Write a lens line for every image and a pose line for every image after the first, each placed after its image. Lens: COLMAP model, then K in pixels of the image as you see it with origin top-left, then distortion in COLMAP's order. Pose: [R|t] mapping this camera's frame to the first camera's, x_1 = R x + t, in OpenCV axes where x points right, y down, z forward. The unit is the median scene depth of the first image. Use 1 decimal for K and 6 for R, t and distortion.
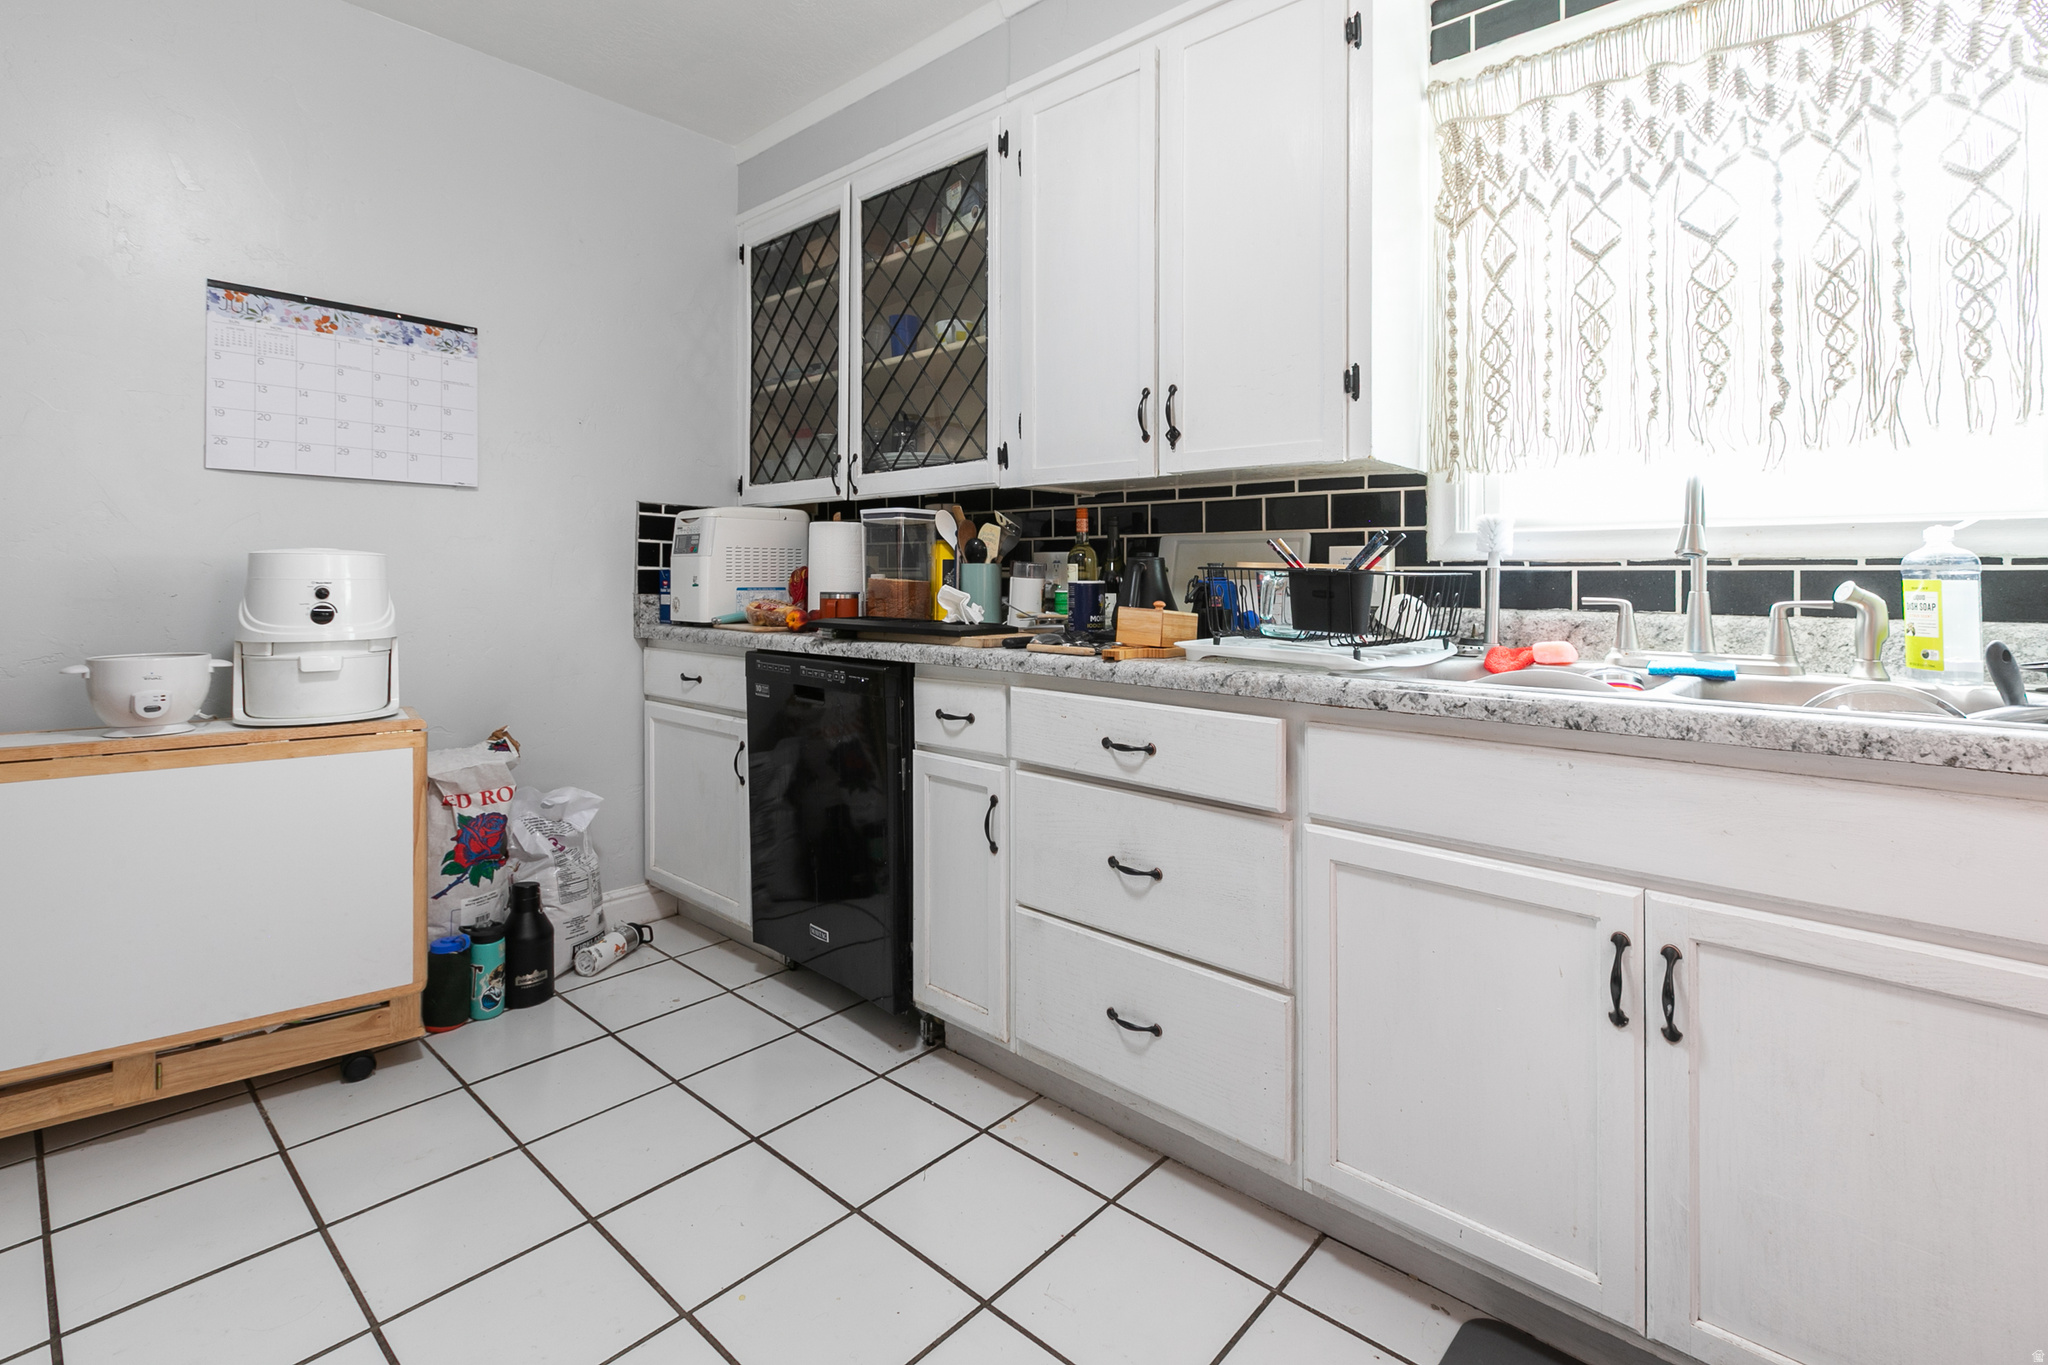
lens RADIAL K [[955.8, 0, 1018.2], [0, 955.8, 574.5], [0, 0, 1]] dist [0.003136, -0.000197]
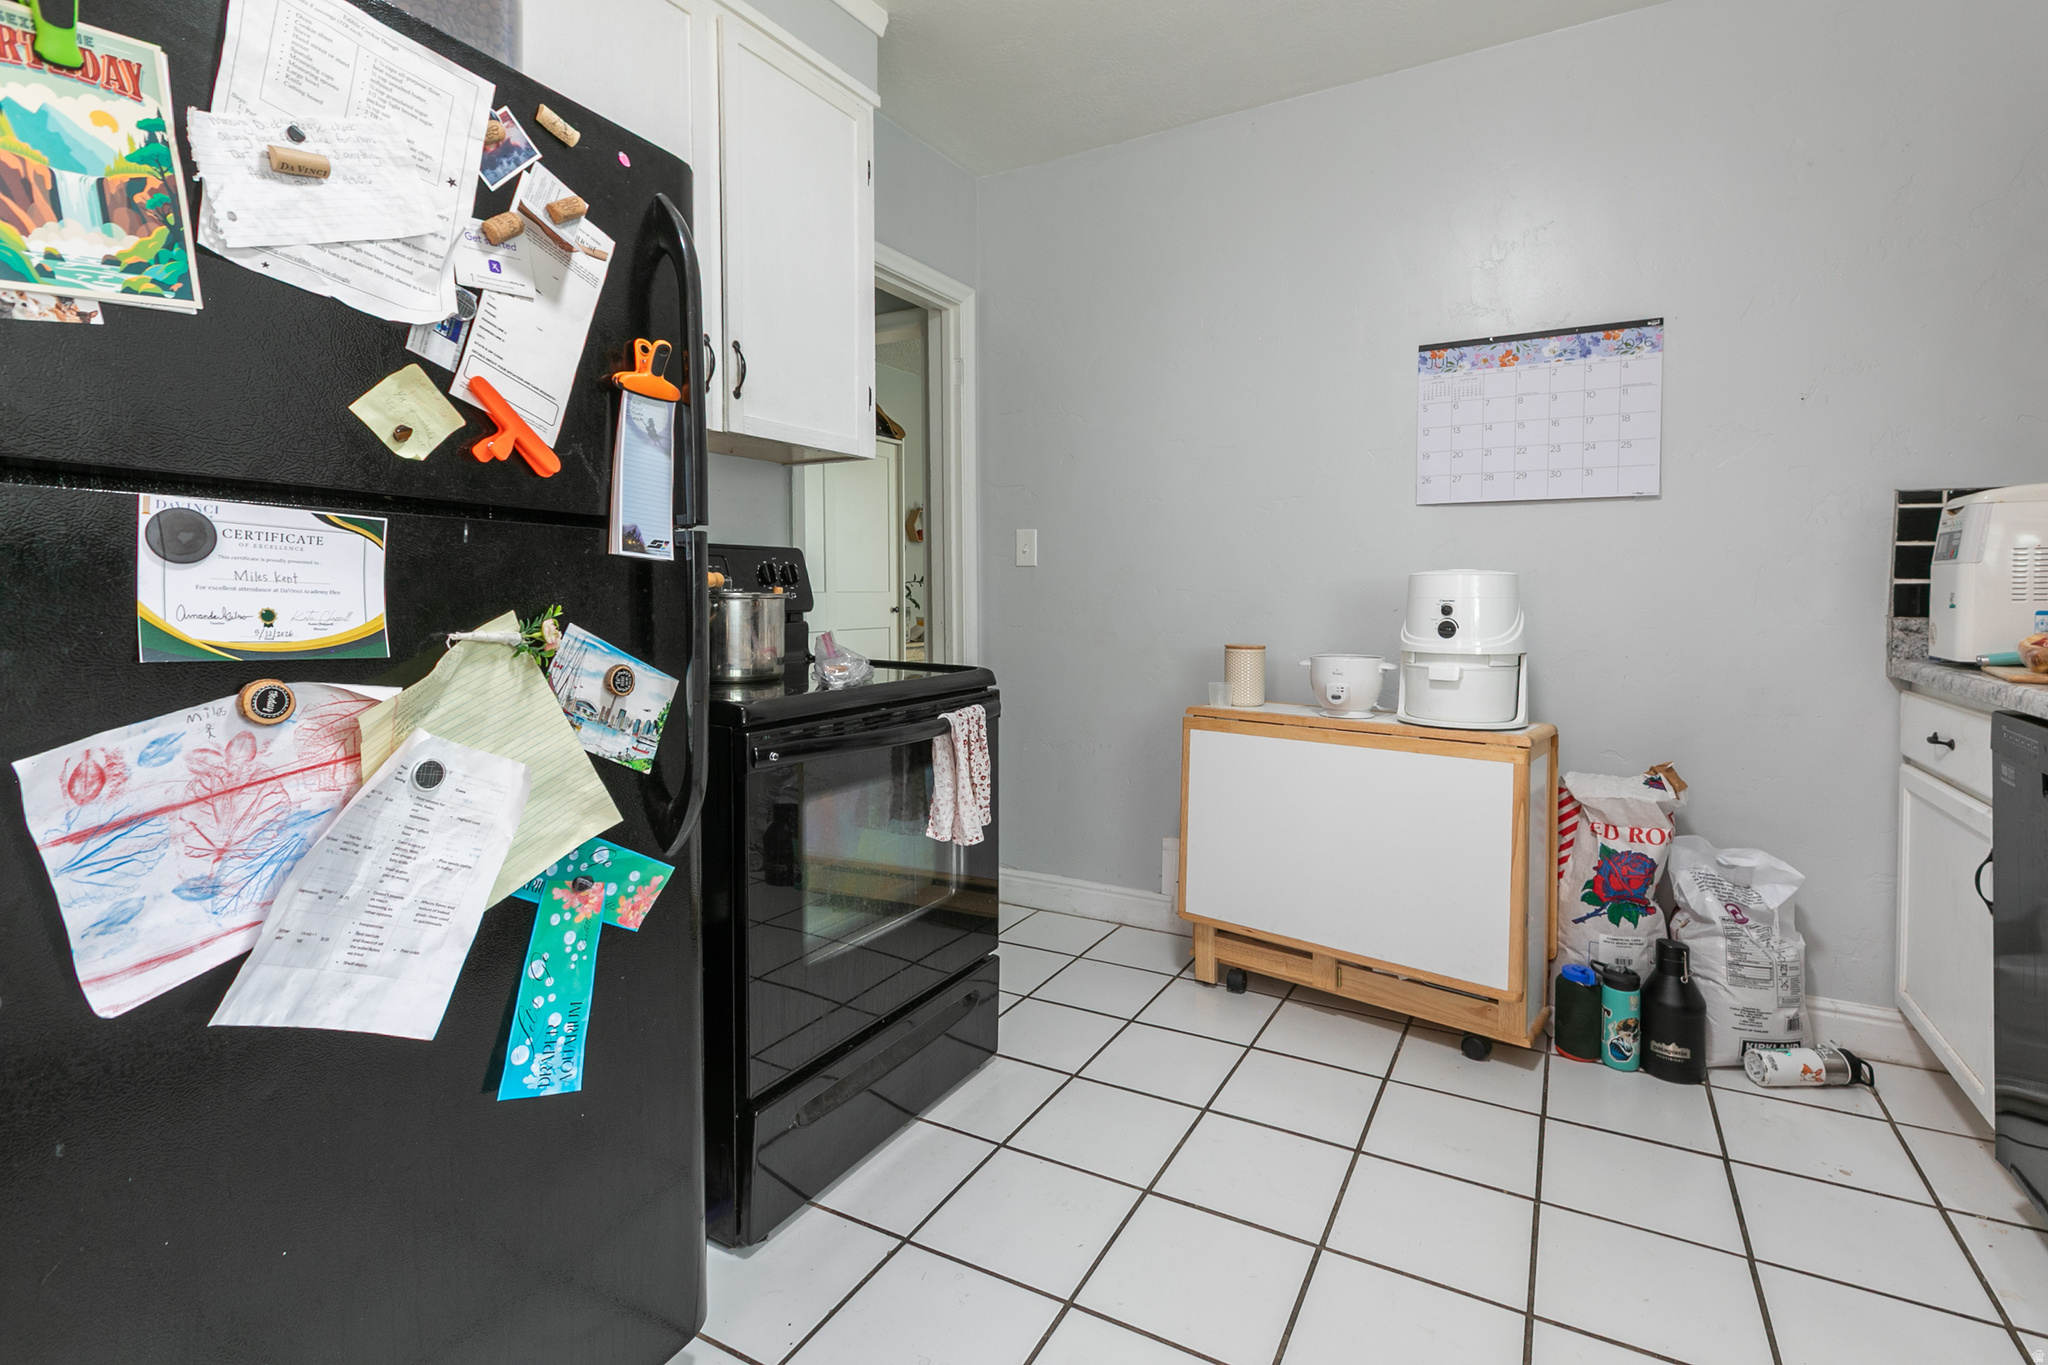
lens RADIAL K [[946.3, 0, 1035.0], [0, 946.3, 629.1], [0, 0, 1]] dist [0.000750, -0.000079]
pose [[0.231353, 0.034873, -0.972245, 0.194373], [0.006449, 0.999280, 0.037378, -0.002170], [0.972849, -0.014917, 0.230961, 0.240652]]
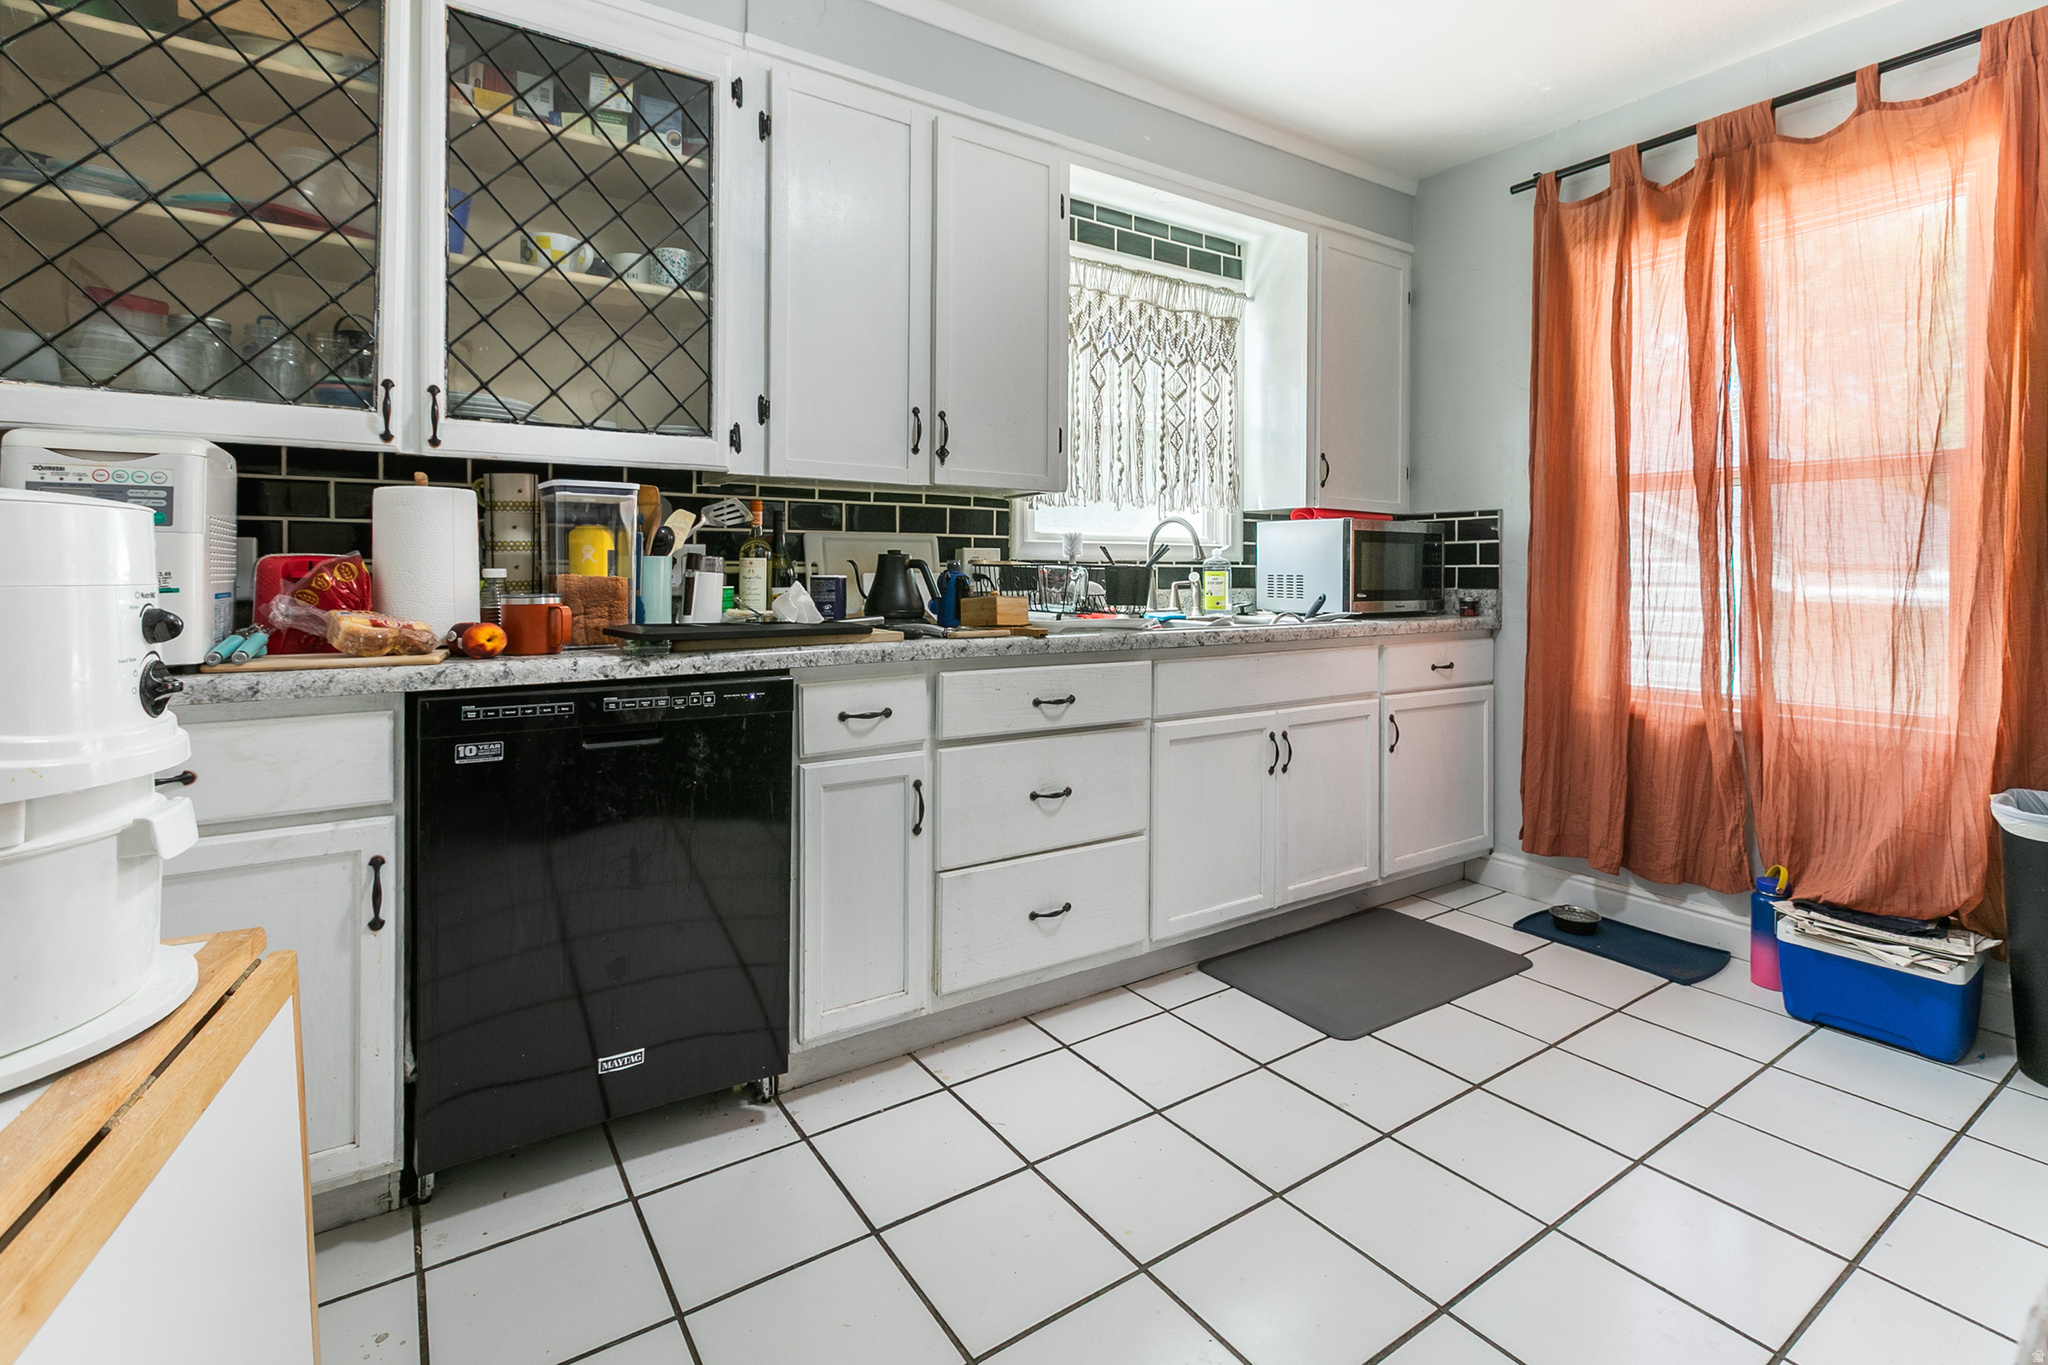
lens RADIAL K [[955.8, 0, 1018.2], [0, 955.8, 574.5], [0, 0, 1]] dist [0.003136, -0.000197]
pose [[0.238996, -0.007087, 0.970995, -0.824032], [-0.001348, 0.999970, 0.007631, -0.002098], [-0.971020, -0.003133, 0.238979, 0.520984]]
